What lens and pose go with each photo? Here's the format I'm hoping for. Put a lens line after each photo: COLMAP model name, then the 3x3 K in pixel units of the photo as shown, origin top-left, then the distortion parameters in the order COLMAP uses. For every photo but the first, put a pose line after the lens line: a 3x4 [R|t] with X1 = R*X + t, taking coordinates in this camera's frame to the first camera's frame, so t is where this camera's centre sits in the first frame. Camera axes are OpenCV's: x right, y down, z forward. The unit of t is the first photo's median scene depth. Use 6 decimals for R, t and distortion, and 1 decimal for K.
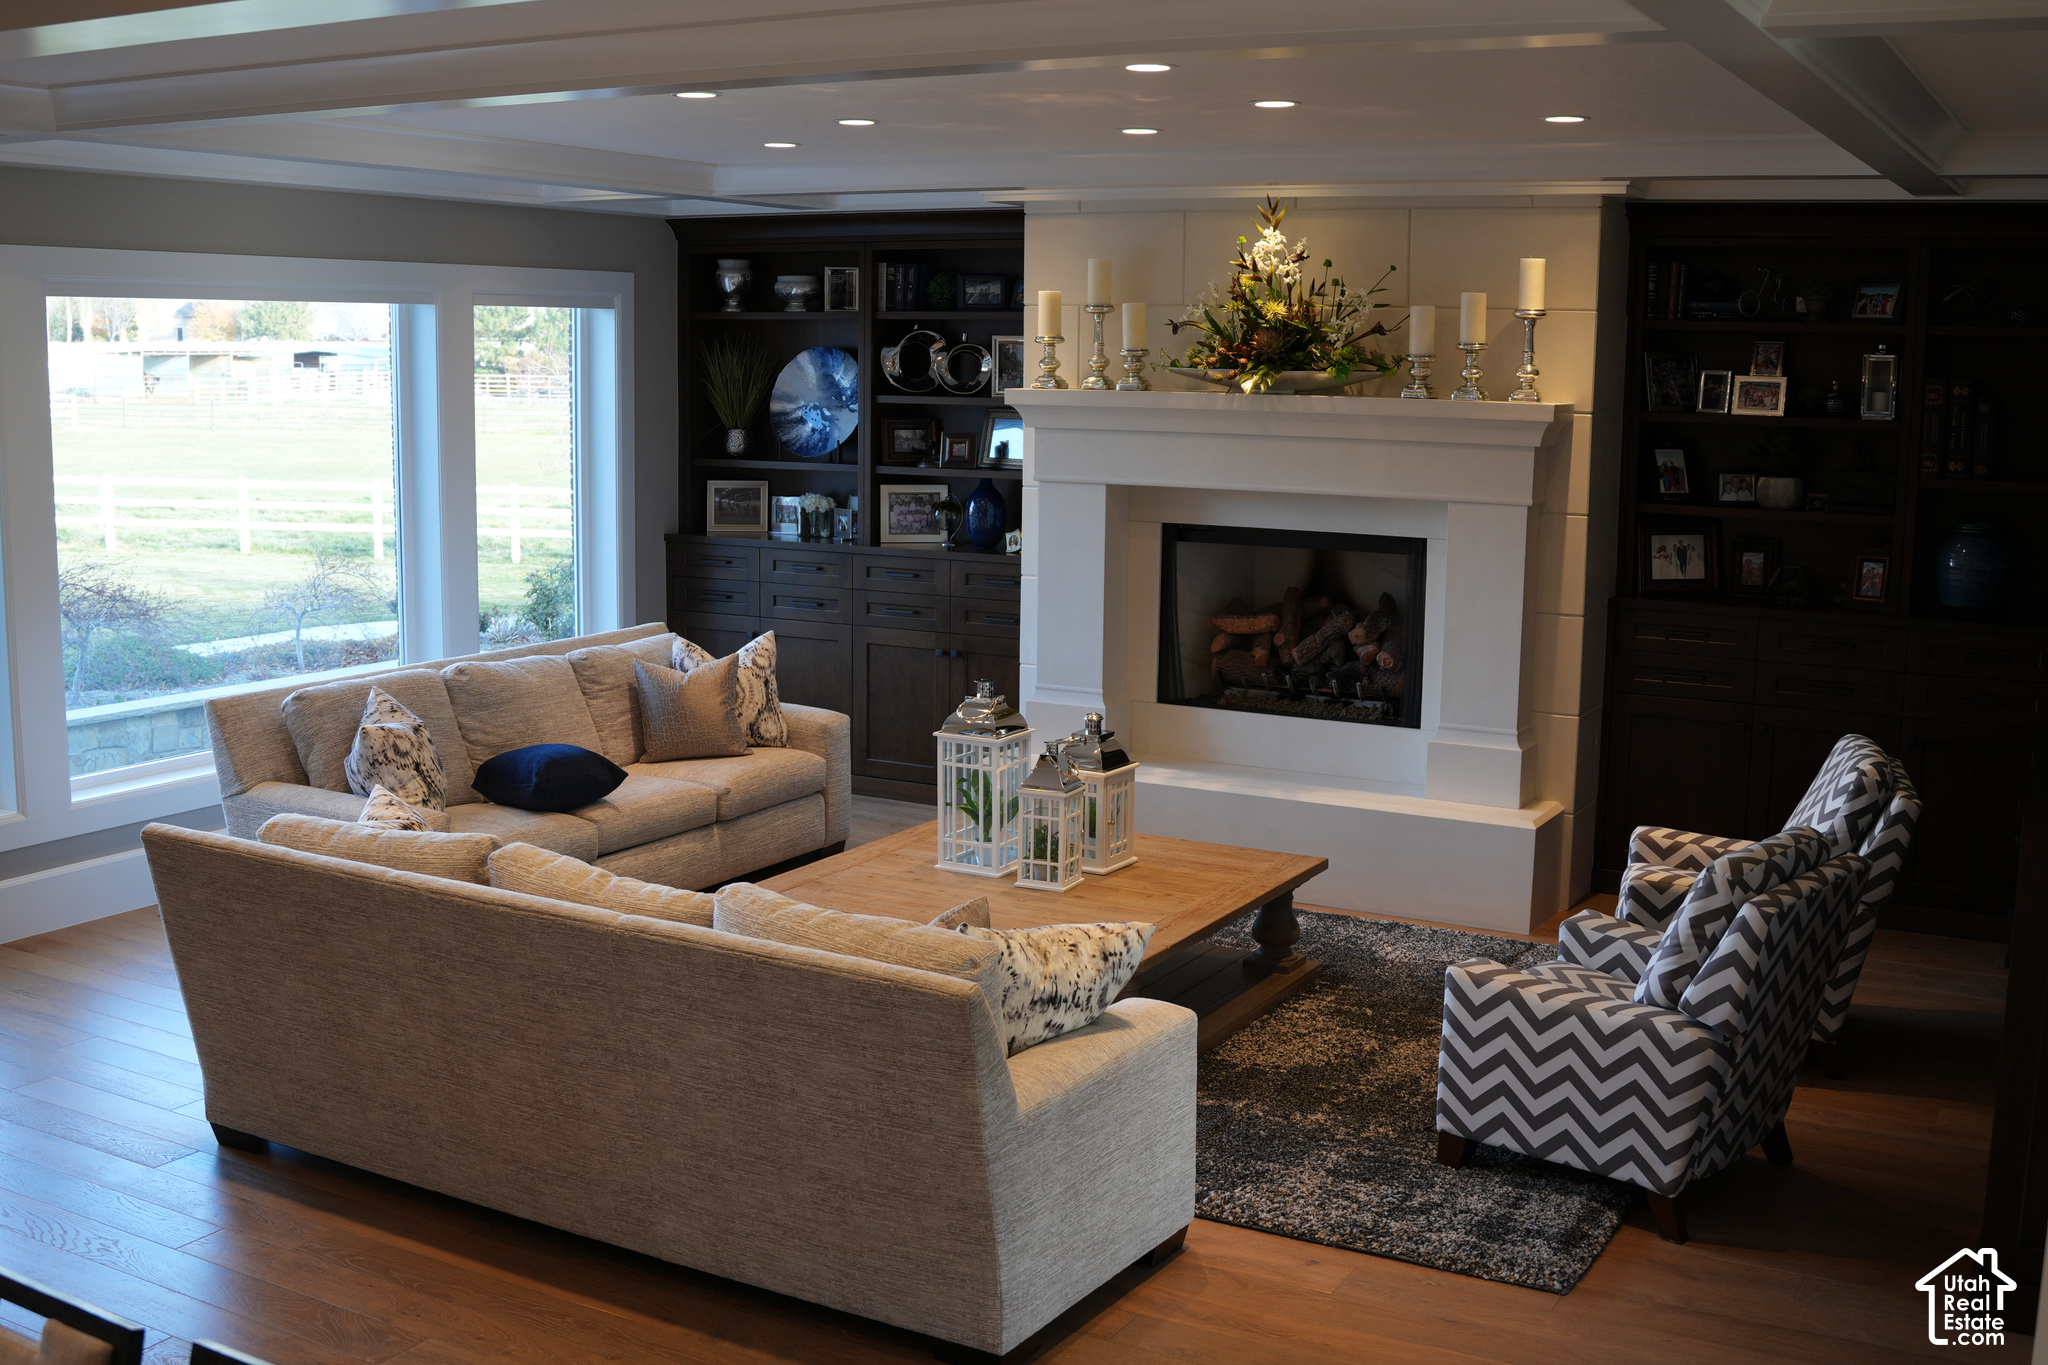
lens RADIAL K [[2161.6, 0, 1024.0], [0, 2161.6, 682.5], [0, 0, 1]] dist [-0.145992, 0.027510]
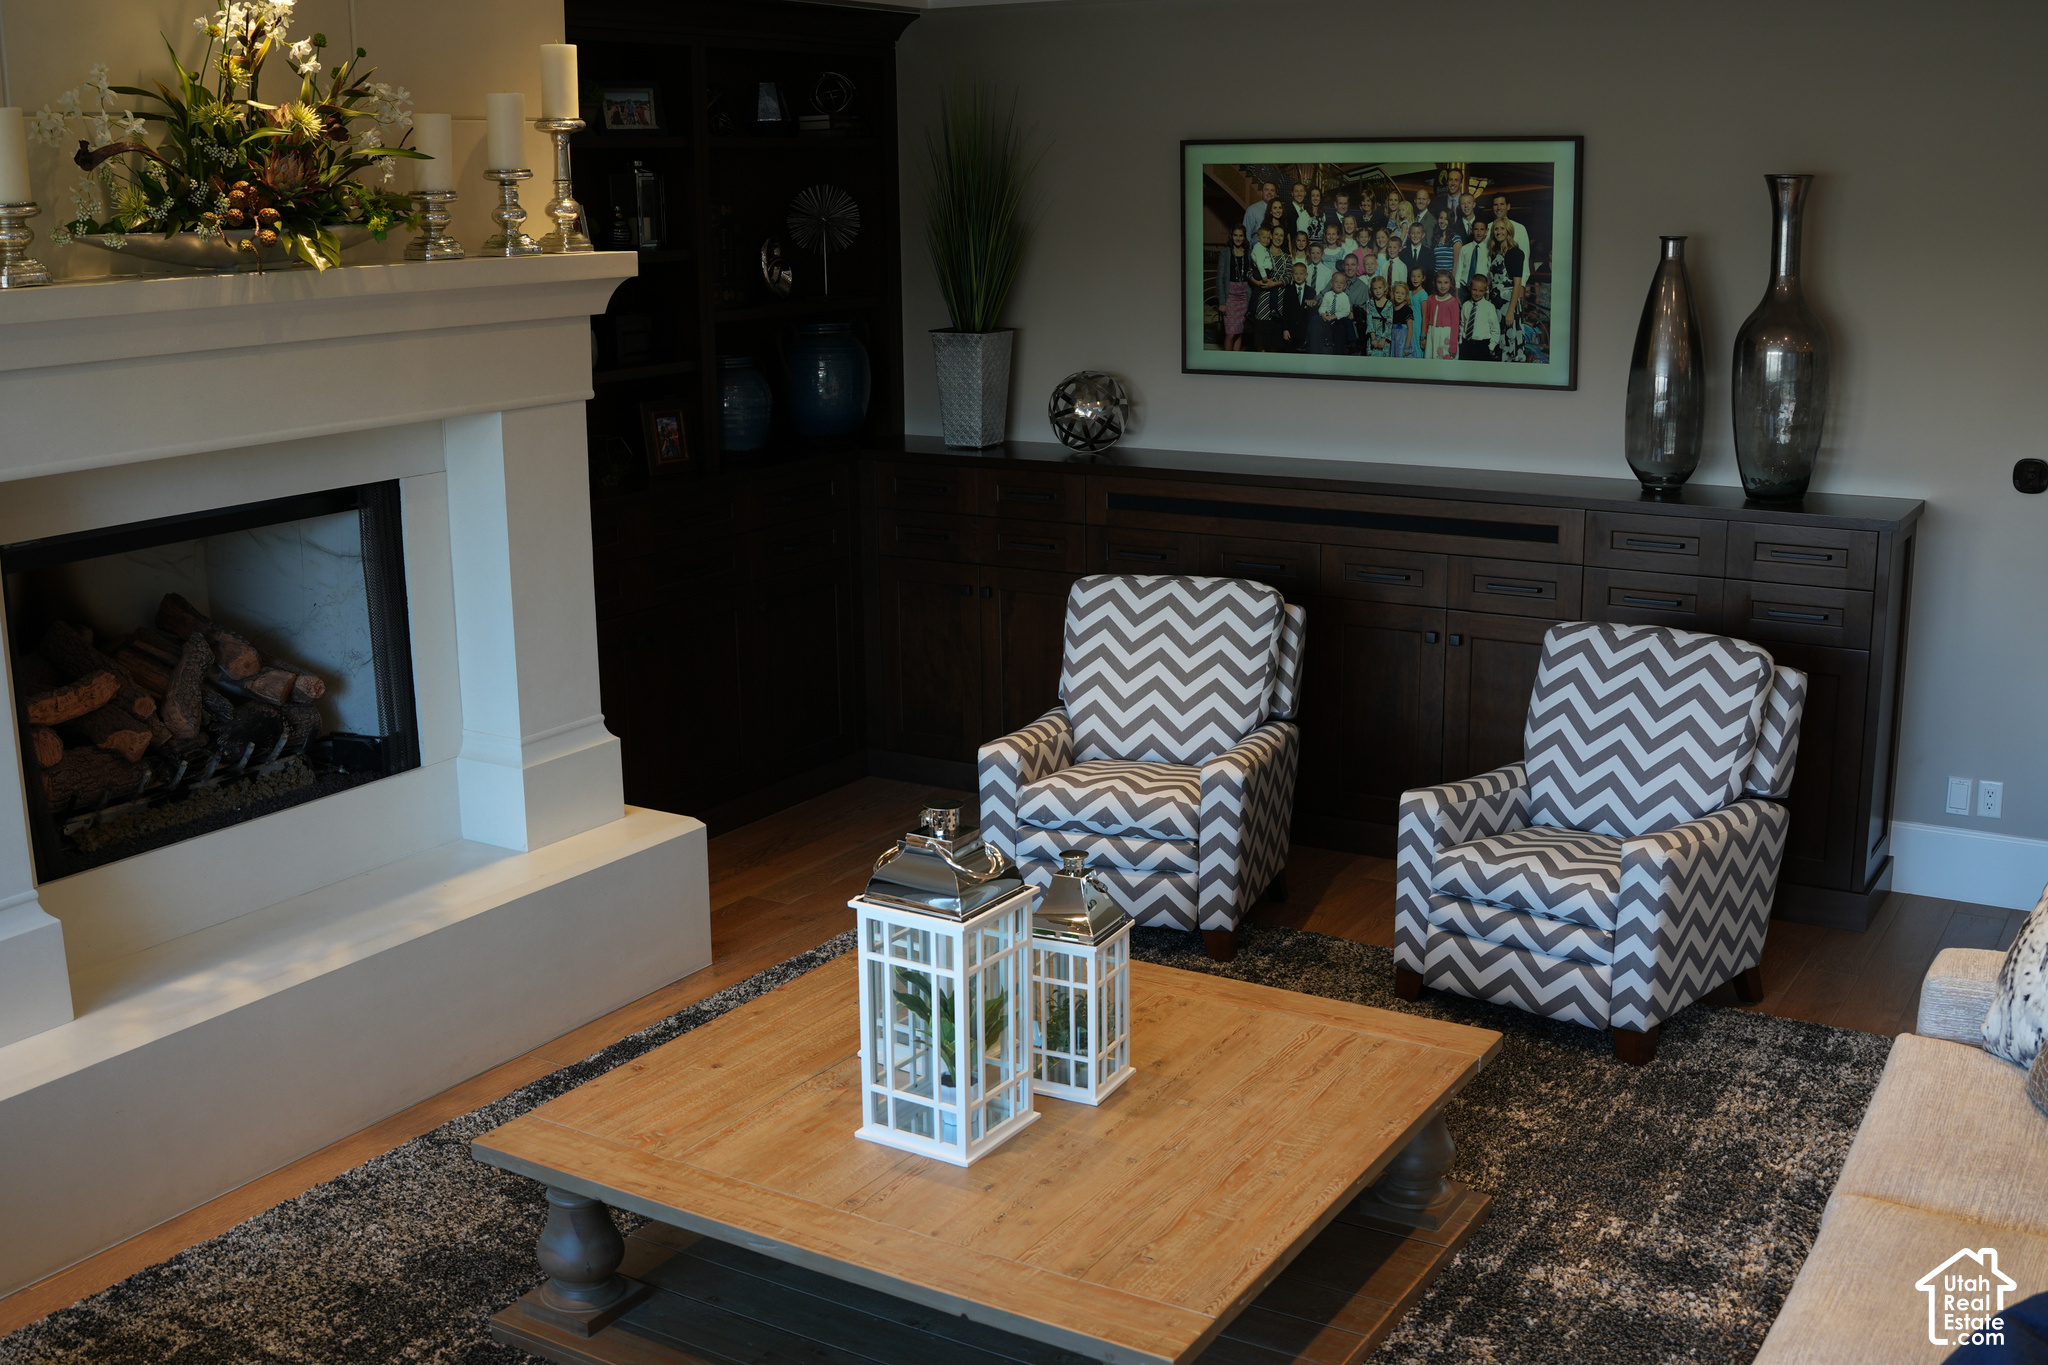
lens RADIAL K [[2161.6, 0, 1024.0], [0, 2161.6, 682.5], [0, 0, 1]] dist [-0.145992, 0.027510]
pose [[0.039528, -0.239316, 0.970137, -0.351228], [0.161914, 0.959598, 0.230120, -0.099413], [-0.986013, 0.147982, 0.076680, 0.613285]]
